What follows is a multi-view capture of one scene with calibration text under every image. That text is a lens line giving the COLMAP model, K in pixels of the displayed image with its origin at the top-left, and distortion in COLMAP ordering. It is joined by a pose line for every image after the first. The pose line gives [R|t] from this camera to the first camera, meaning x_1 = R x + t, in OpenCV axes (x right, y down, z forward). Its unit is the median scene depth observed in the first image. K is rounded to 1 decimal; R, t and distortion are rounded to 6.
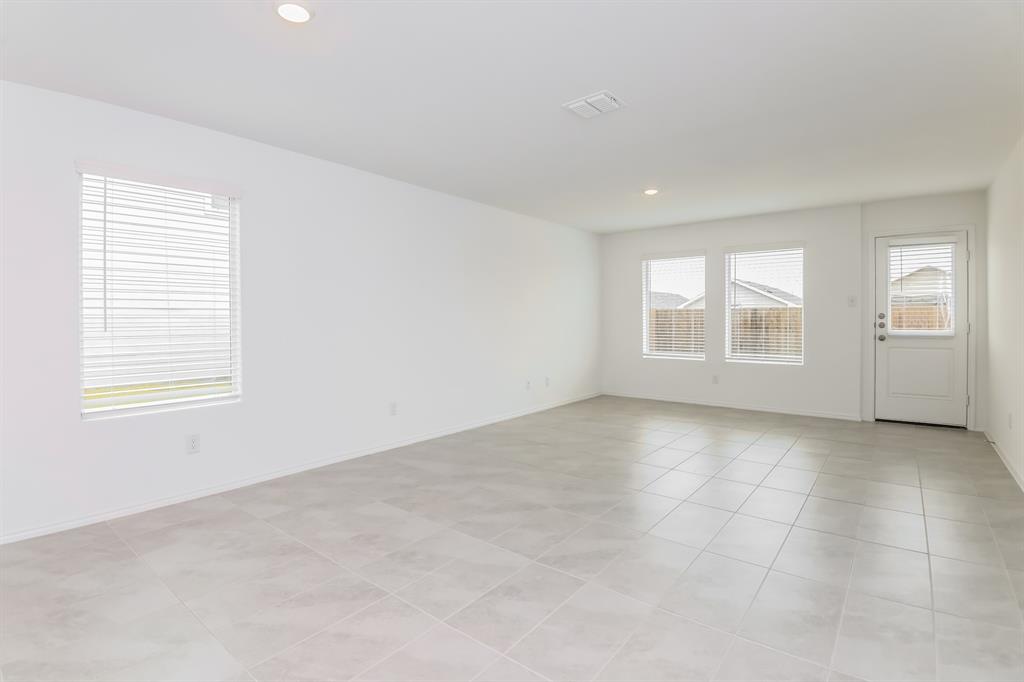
lens RADIAL K [[495.4, 0, 511.8], [0, 495.4, 327.5], [0, 0, 1]] dist [-0.018490, -0.000242]
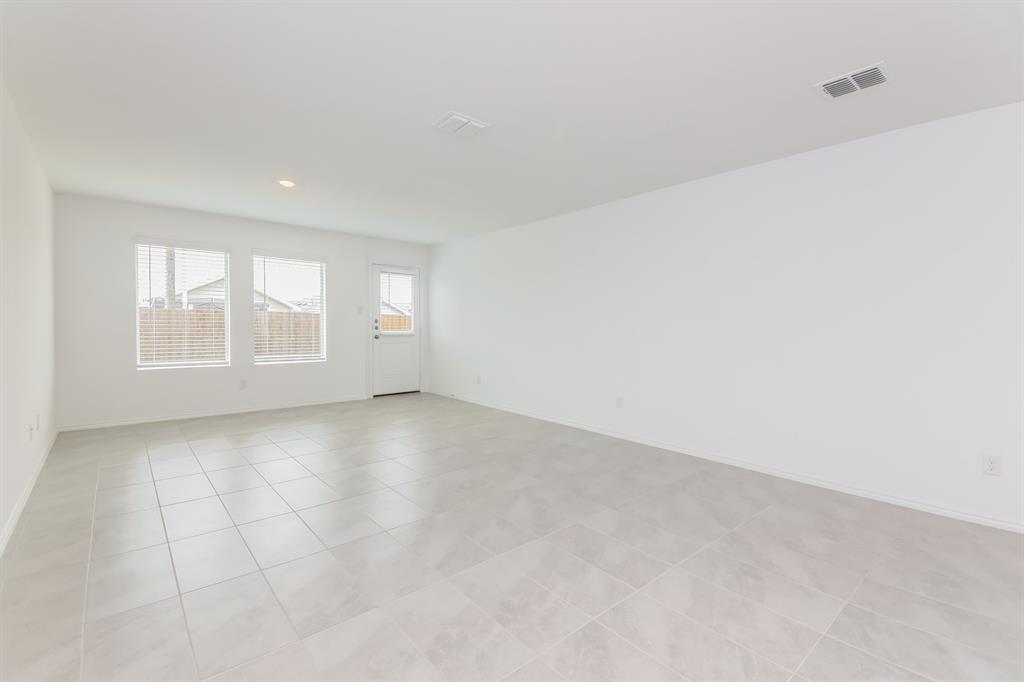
lens RADIAL K [[449.0, 0, 512.0], [0, 449.0, 341.0], [0, 0, 1]] dist [0.024969, -0.000006]
pose [[0.176088, -0.032335, 0.983843, -0.438896], [0.006973, 0.999476, 0.031601, -0.004592], [-0.984350, 0.001296, 0.176221, 0.400421]]
